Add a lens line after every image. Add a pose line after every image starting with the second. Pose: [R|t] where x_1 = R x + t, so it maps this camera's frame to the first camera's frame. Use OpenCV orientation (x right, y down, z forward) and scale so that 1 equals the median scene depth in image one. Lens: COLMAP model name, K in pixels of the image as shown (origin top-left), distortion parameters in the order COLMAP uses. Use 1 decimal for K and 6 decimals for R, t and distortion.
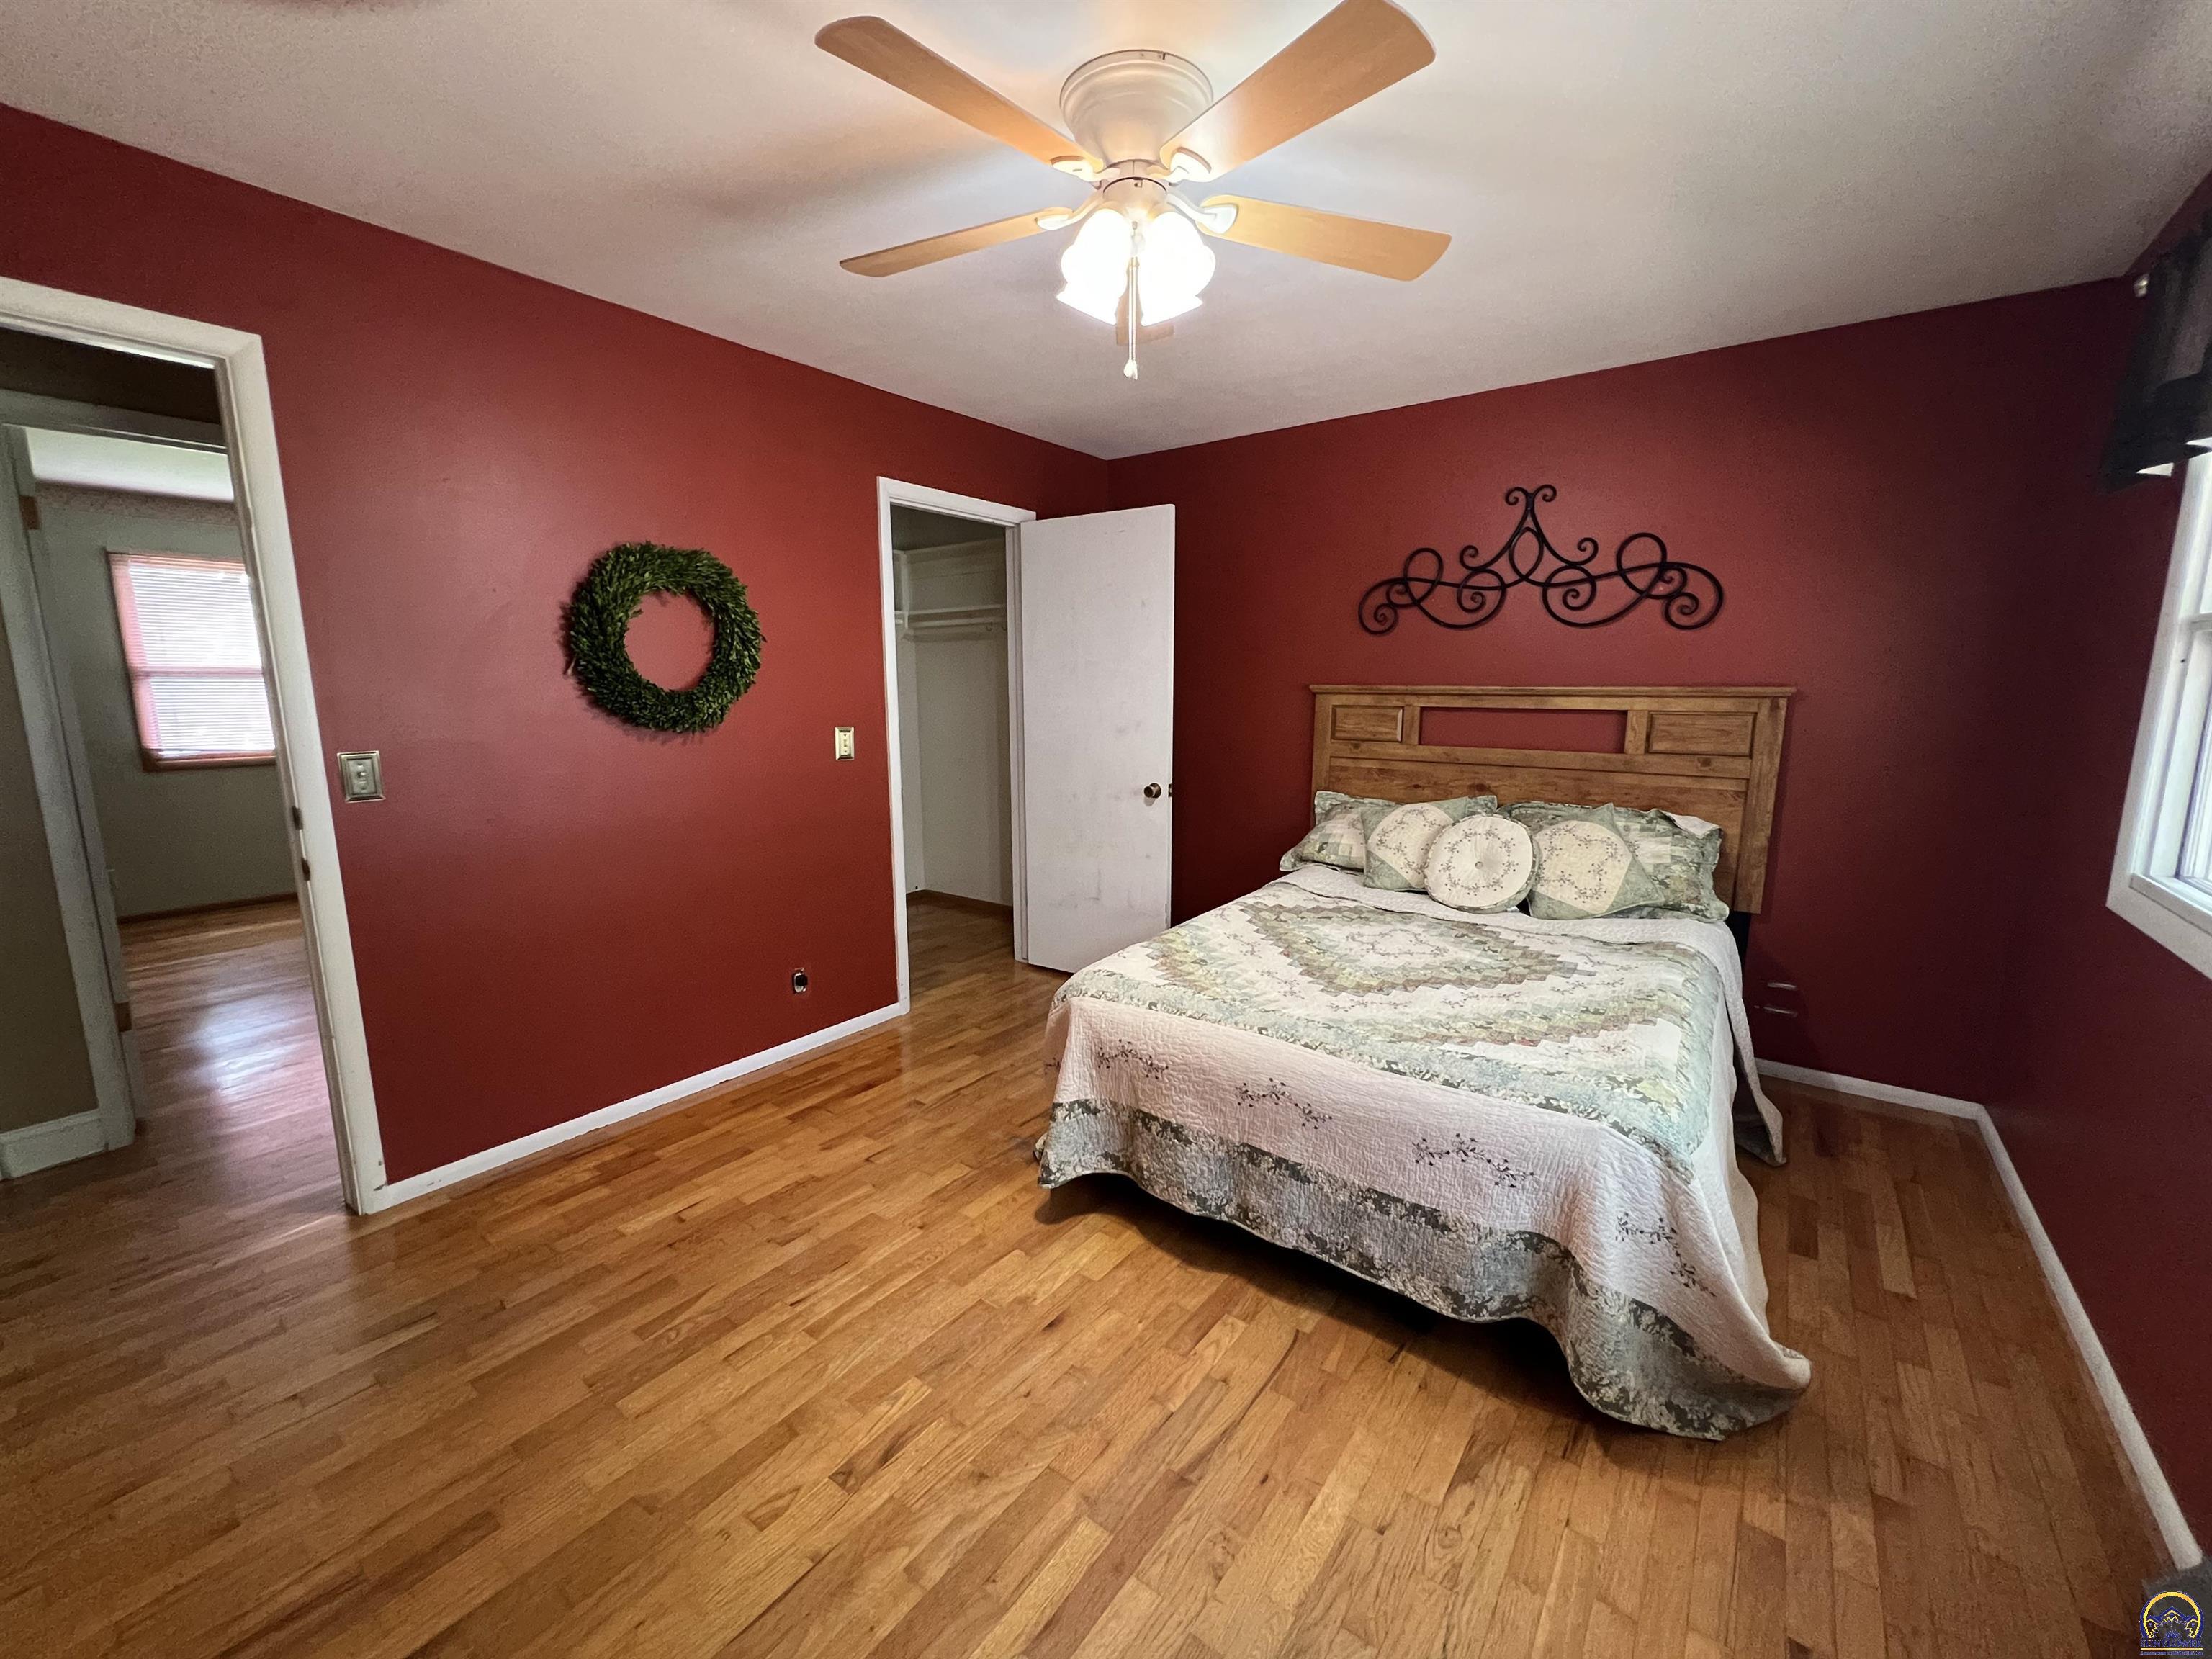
lens RADIAL K [[900.4, 0, 1106.0], [0, 900.4, 829.5], [0, 0, 1]] dist [-0.000570, 0.000114]
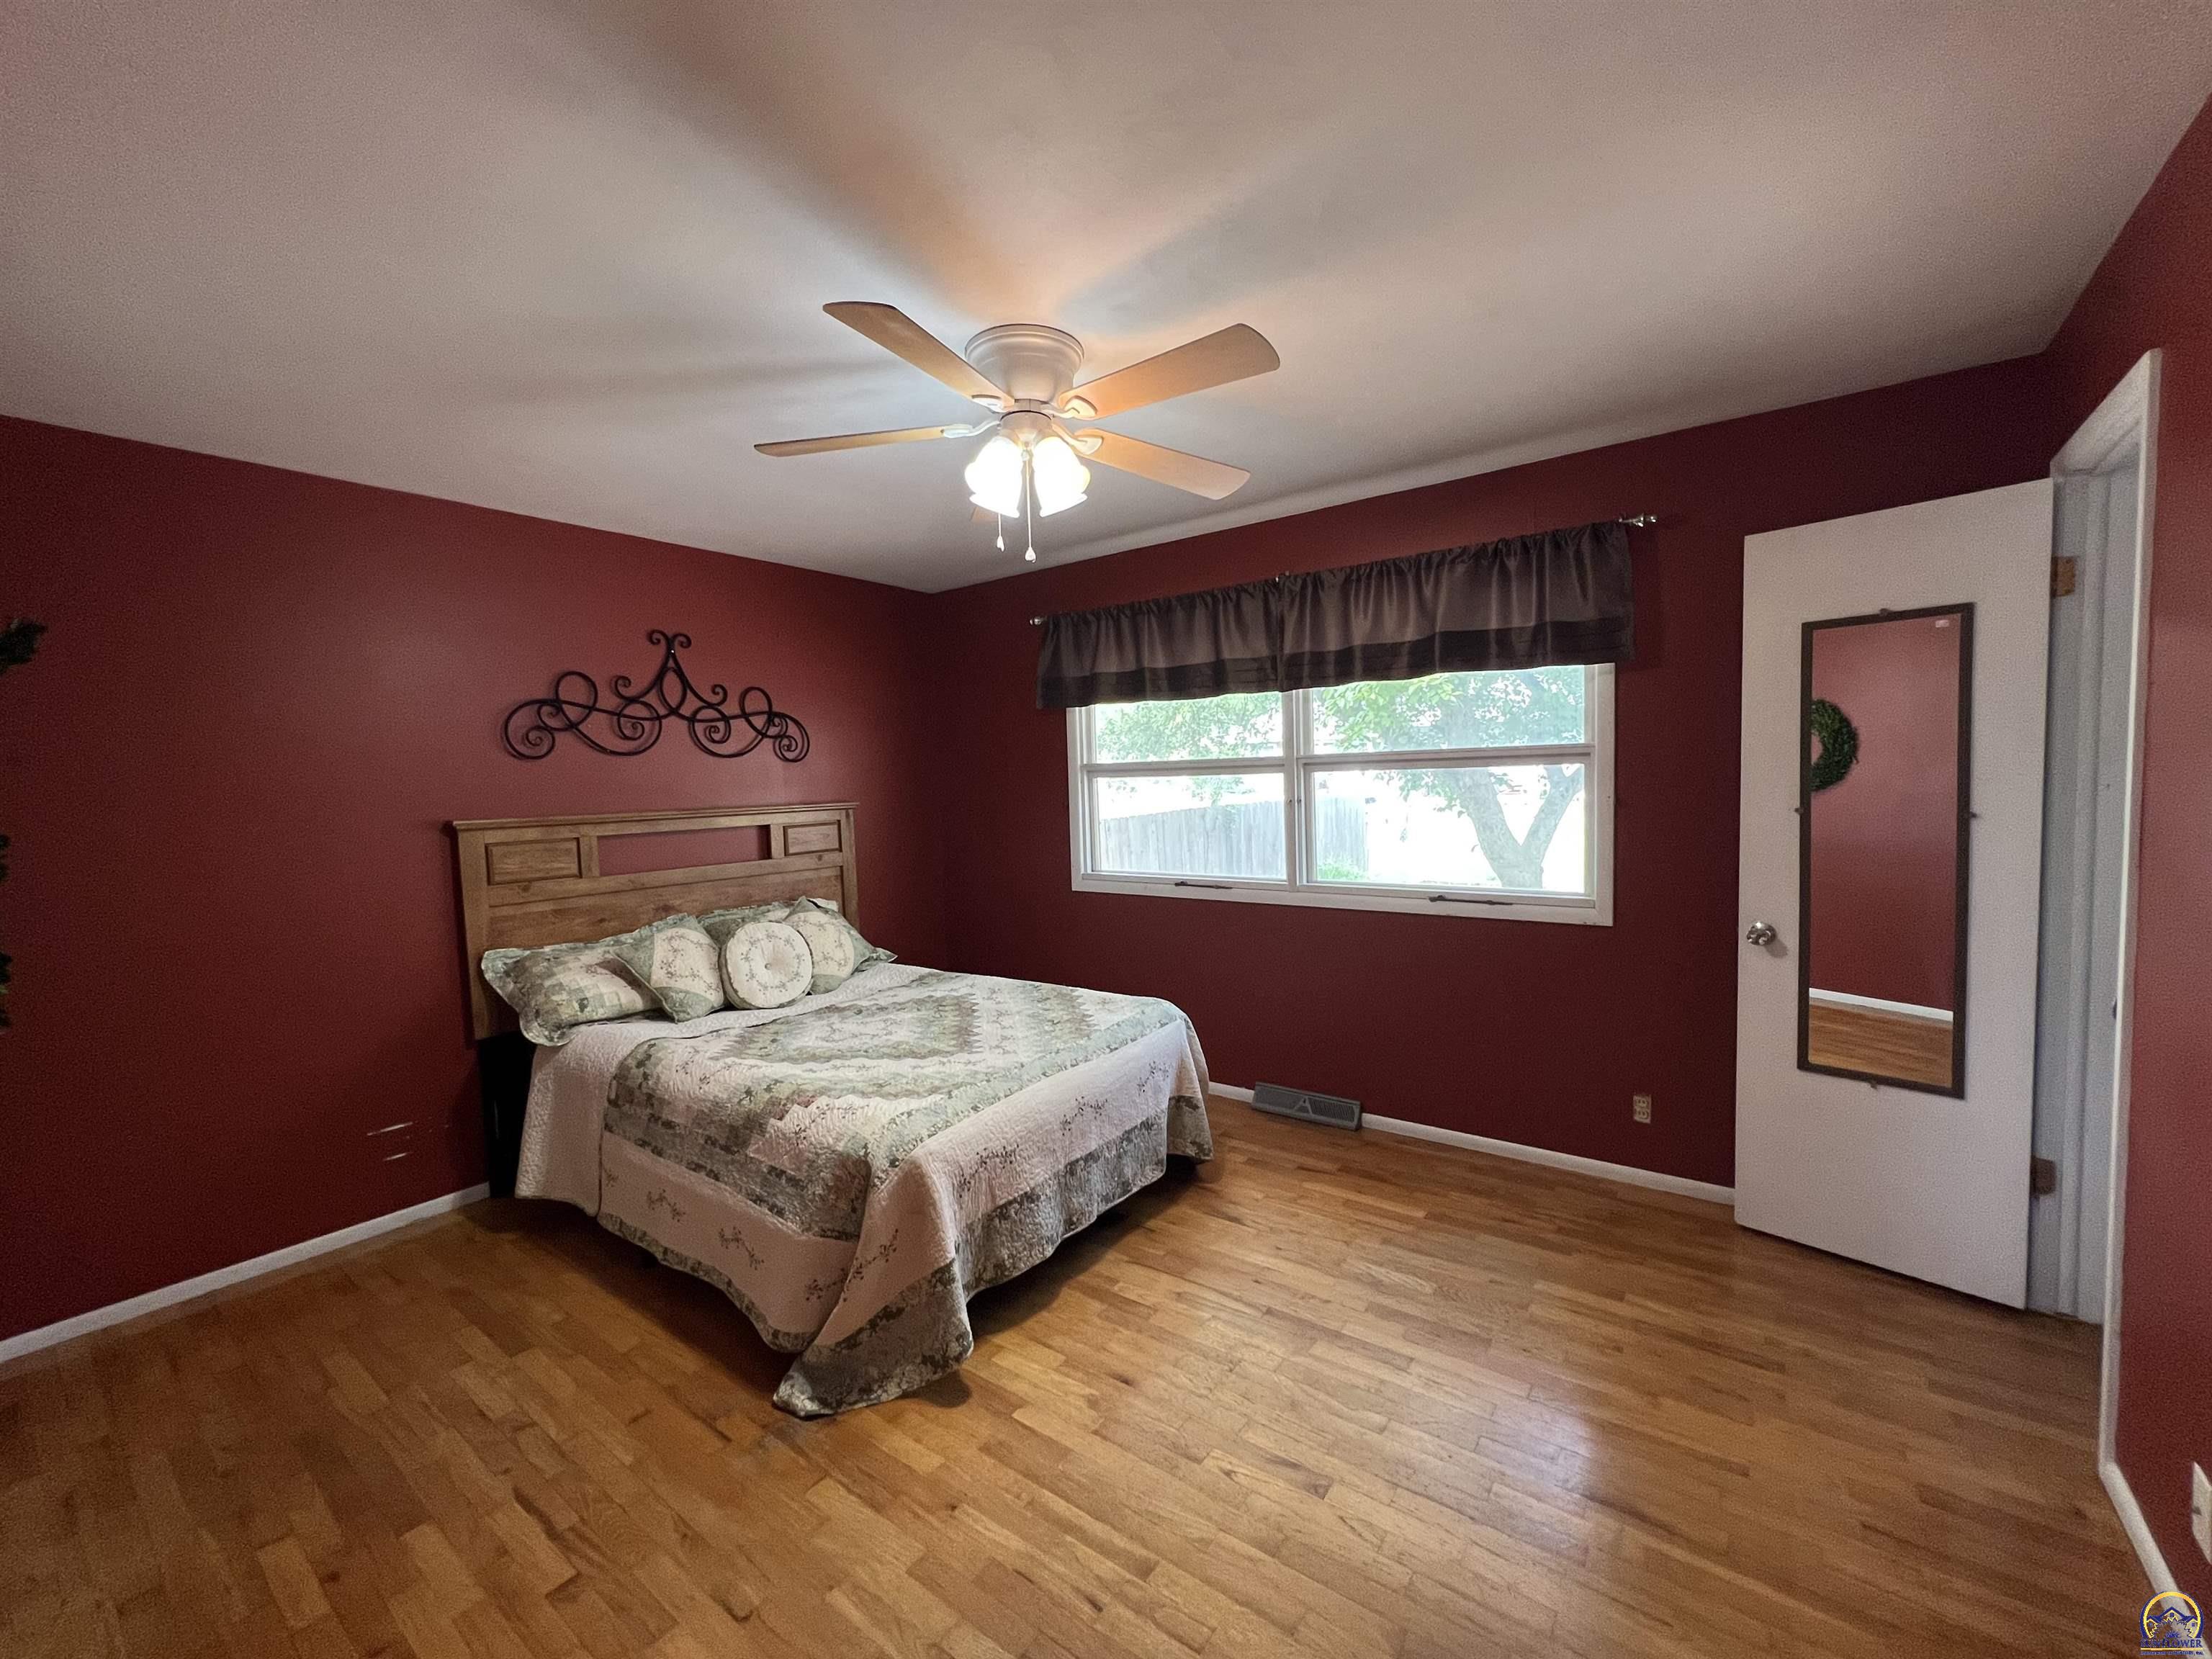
lens RADIAL K [[900.4, 0, 1106.0], [0, 900.4, 829.5], [0, 0, 1]] dist [-0.000570, 0.000114]
pose [[-0.007110, -0.058314, 0.998273, -0.825190], [0.194446, 0.979162, 0.058583, -0.131571], [-0.980888, 0.194526, 0.004377, 0.655881]]
